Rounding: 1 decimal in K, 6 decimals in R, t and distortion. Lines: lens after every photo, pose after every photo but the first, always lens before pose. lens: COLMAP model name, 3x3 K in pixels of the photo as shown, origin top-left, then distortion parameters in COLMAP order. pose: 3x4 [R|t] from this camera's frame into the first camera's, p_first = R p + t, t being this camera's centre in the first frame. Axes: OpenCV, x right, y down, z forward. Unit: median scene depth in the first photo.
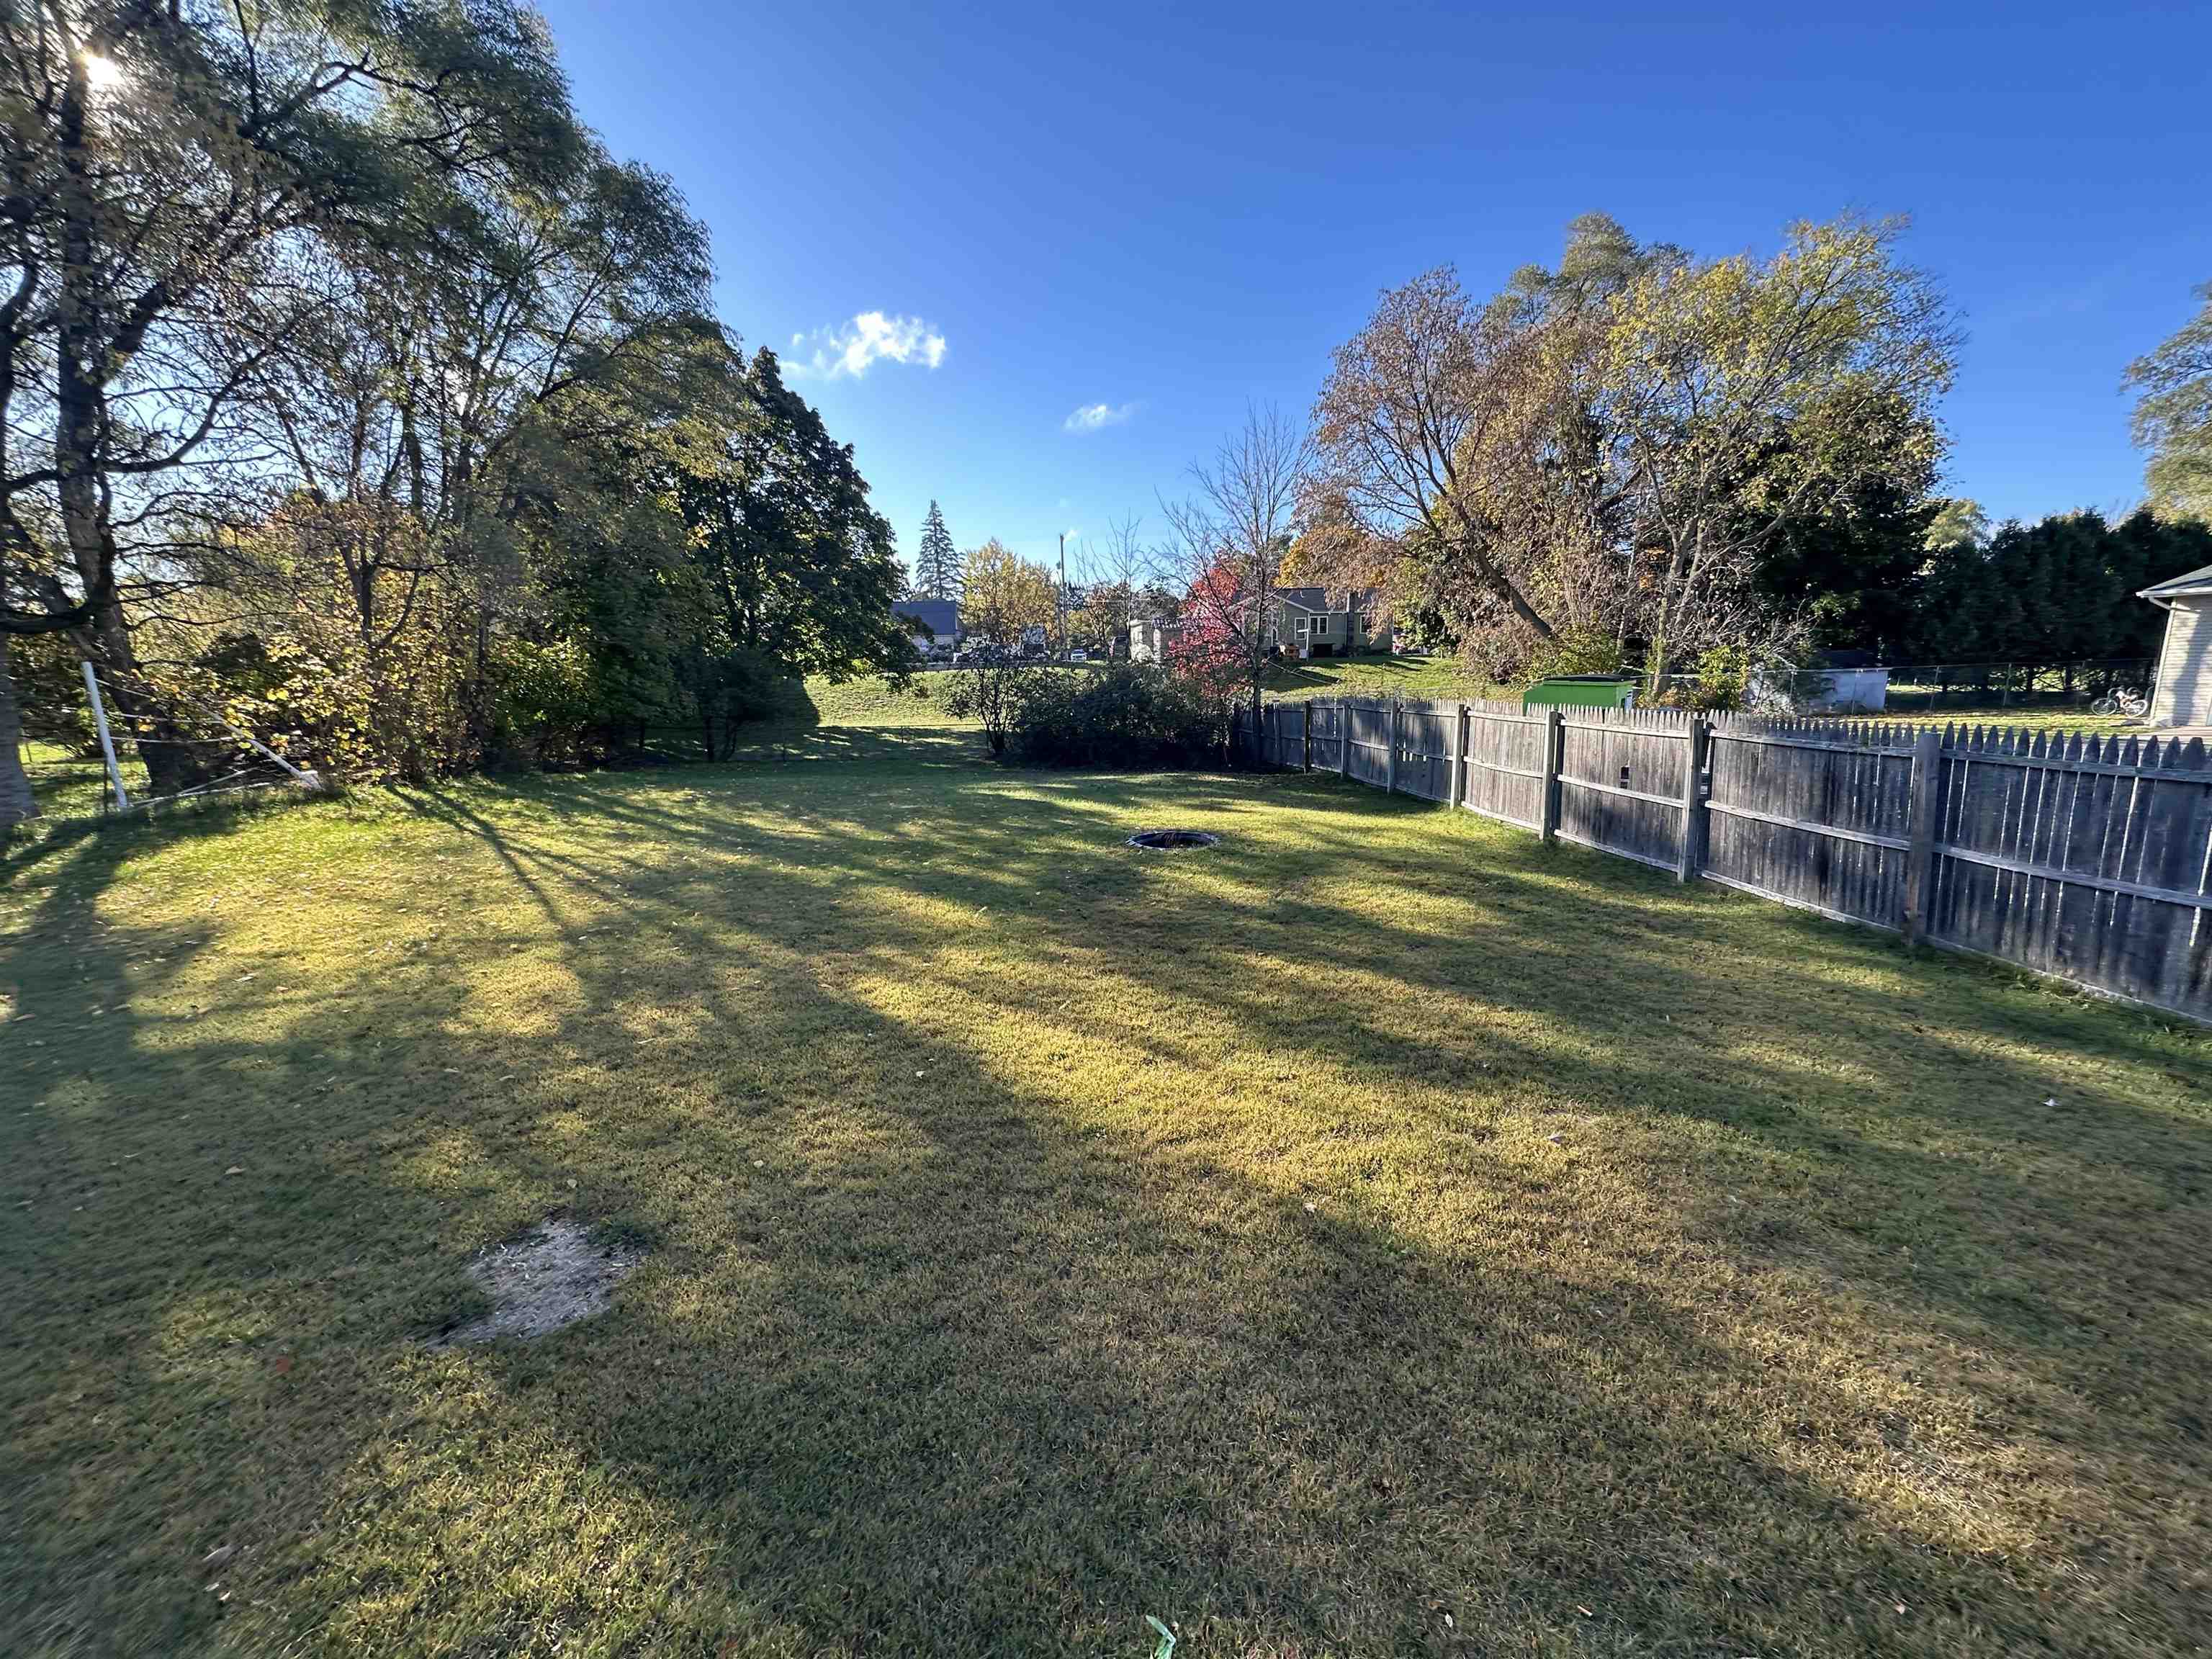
lens RADIAL K [[886.4, 0, 1103.2], [0, 886.4, 834.1], [0, 0, 1]] dist [-0.004313, 0.001547]
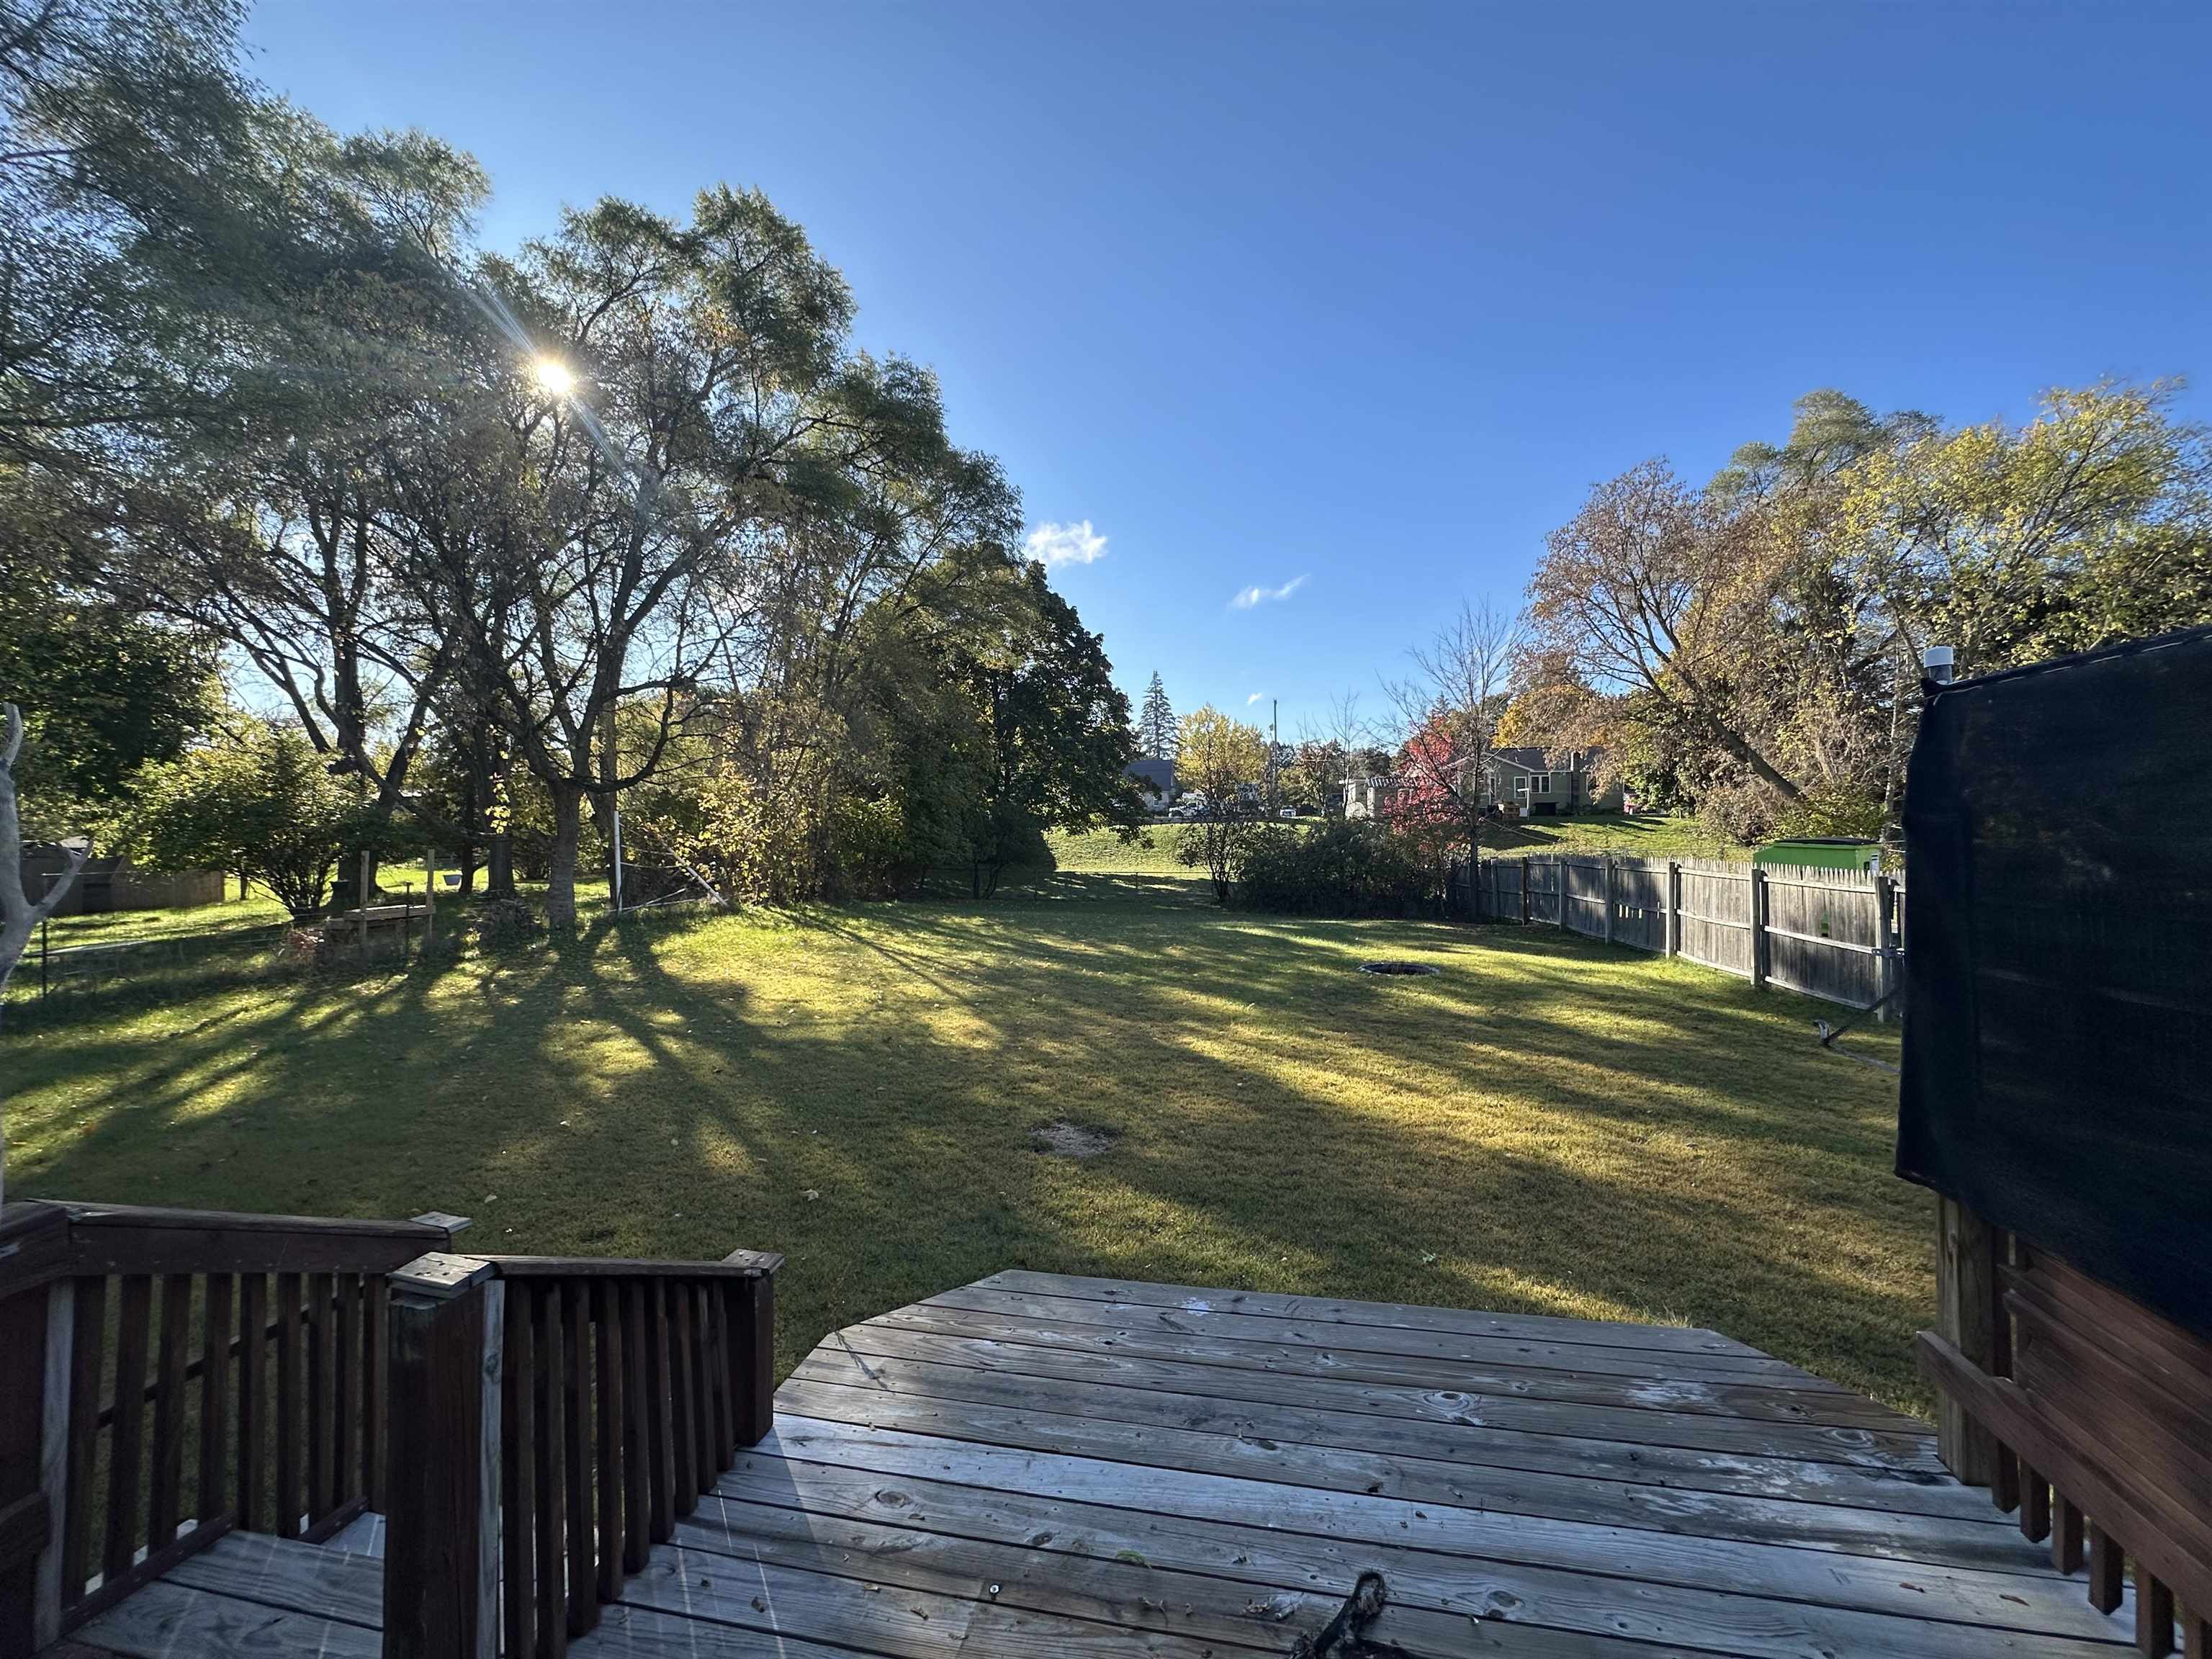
lens RADIAL K [[886.4, 0, 1099.4], [0, 886.4, 832.5], [0, 0, 1]] dist [-0.004313, 0.001547]
pose [[0.973061, 0.015716, -0.230014, -0.026317], [-0.055146, 0.984580, -0.166016, 0.029271], [0.223857, 0.174228, 0.958923, -0.163716]]
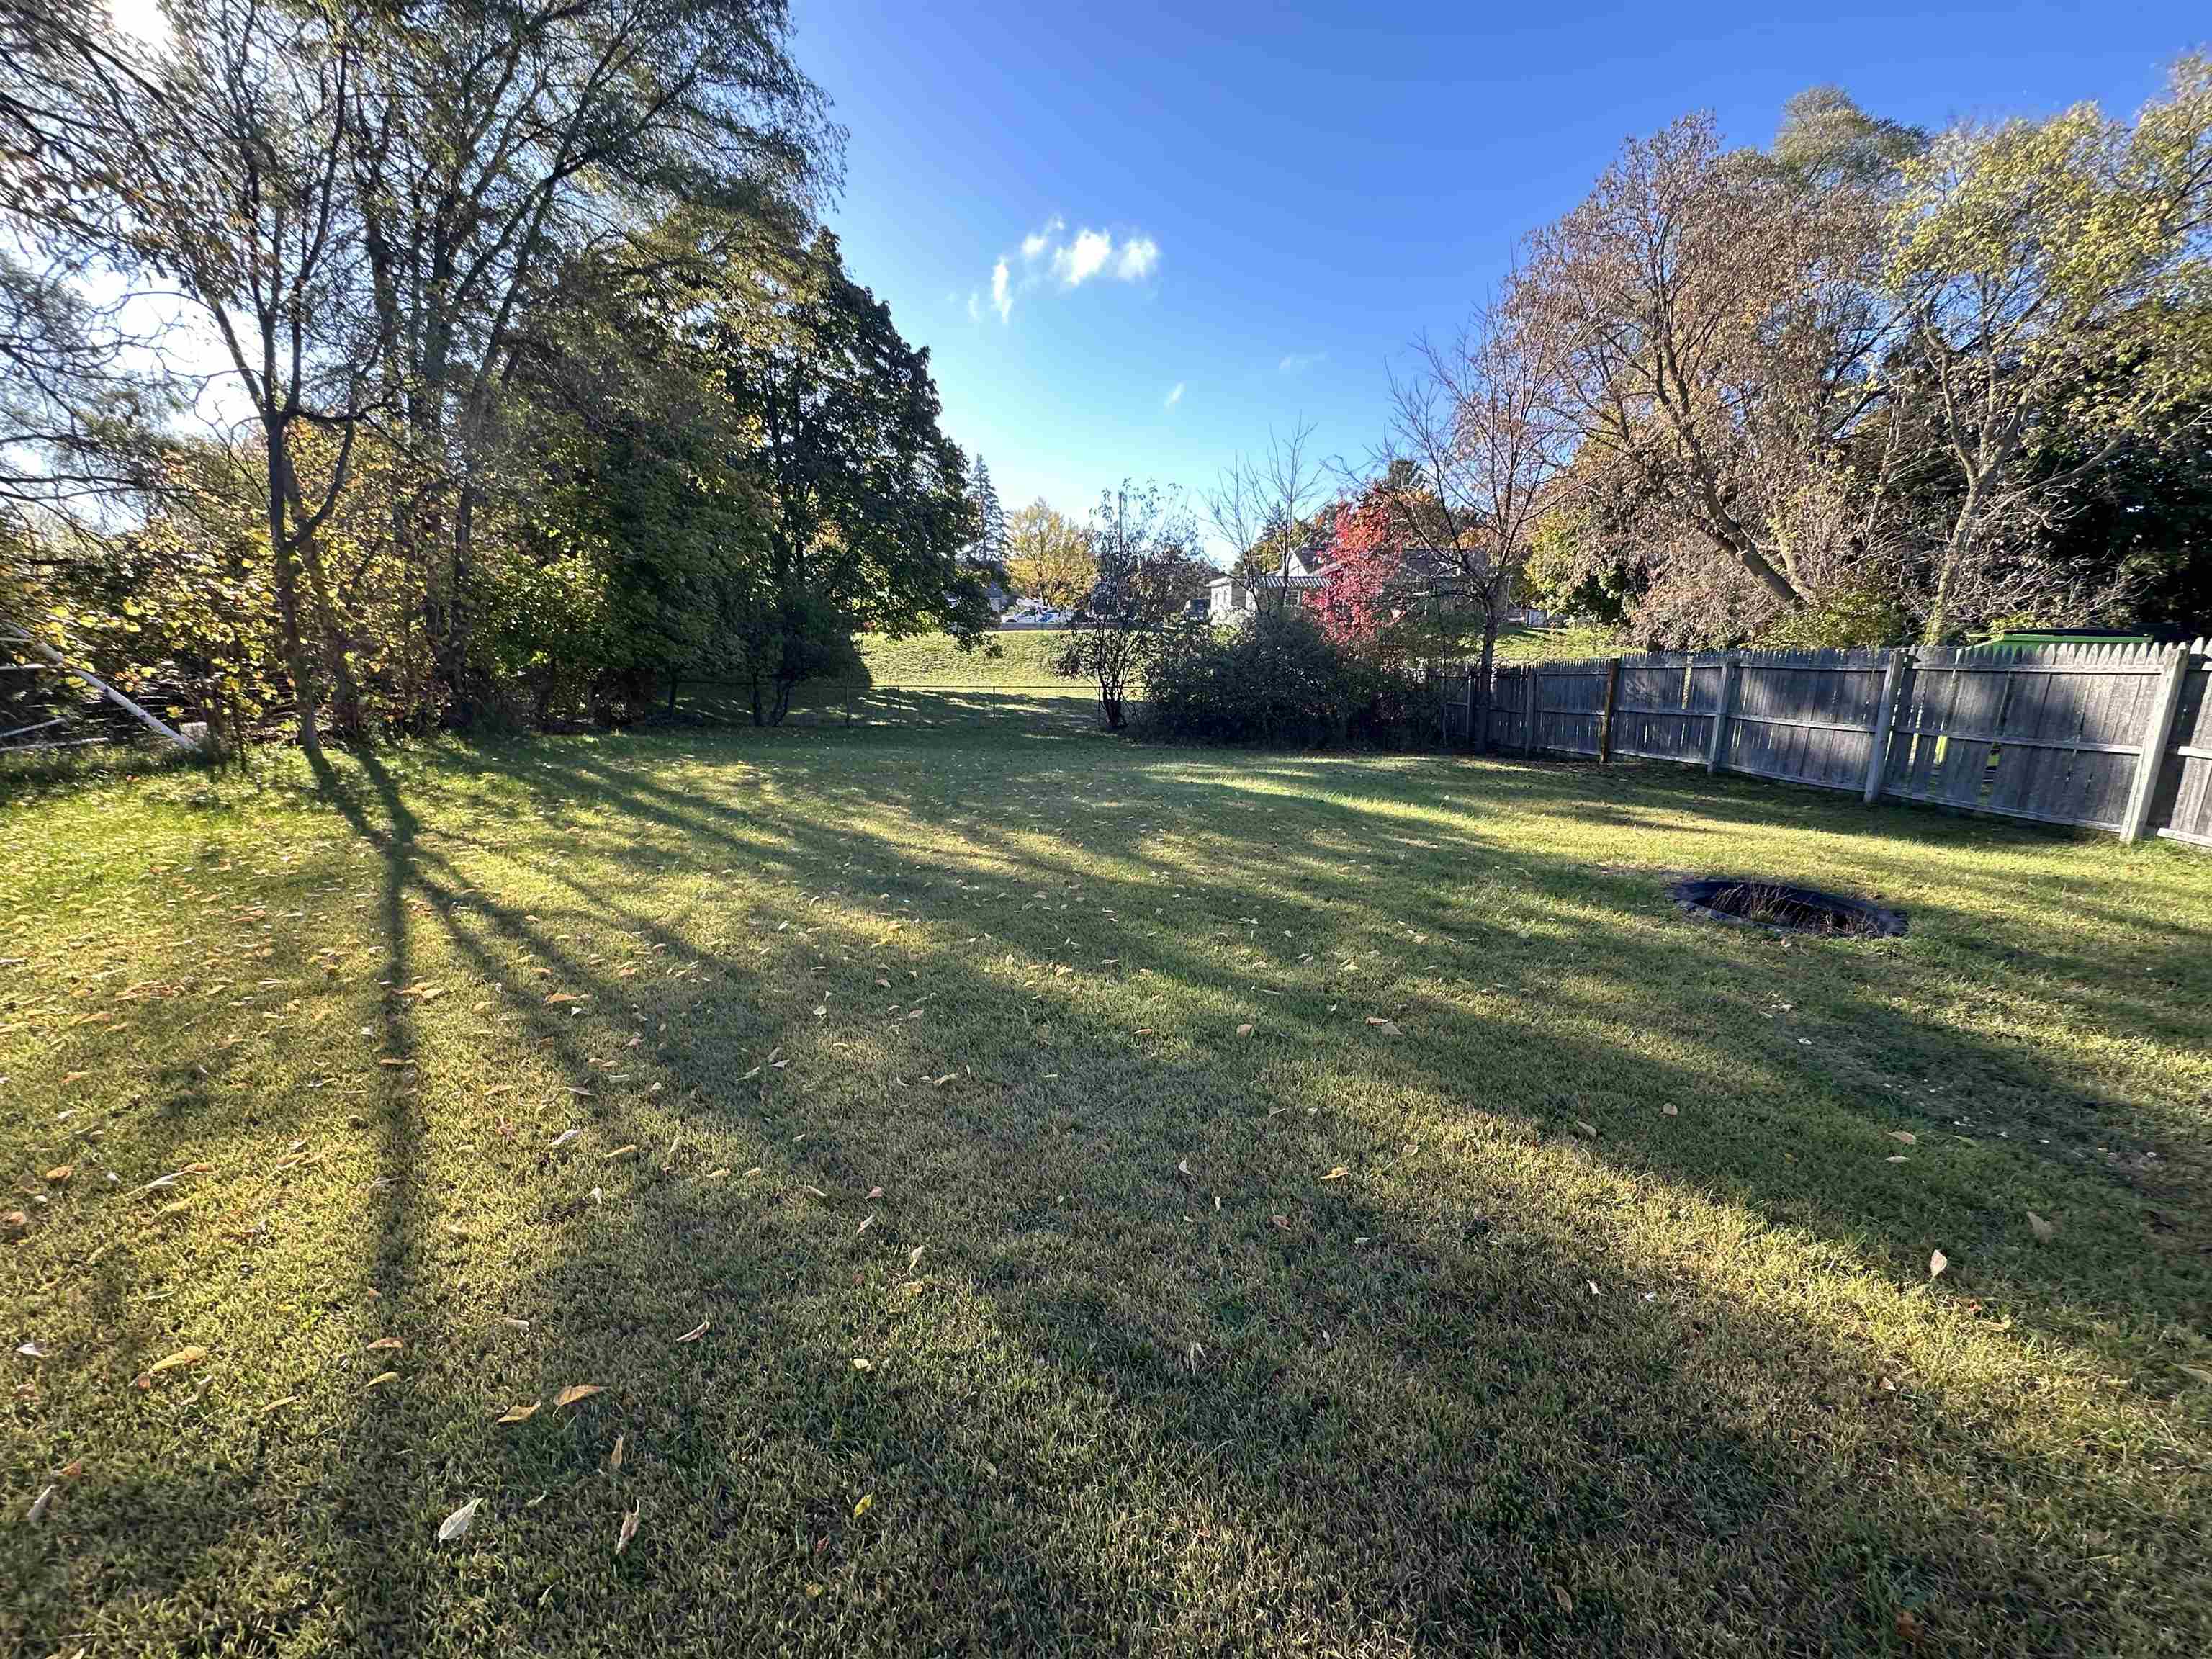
lens RADIAL K [[886.4, 0, 1102.0], [0, 886.4, 830.0], [0, 0, 1]] dist [-0.004313, 0.001547]
pose [[0.999332, 0.028453, -0.022949, -0.177164], [-0.027924, 0.999344, 0.023074, -0.023009], [0.023591, -0.022418, 0.999470, 0.327531]]
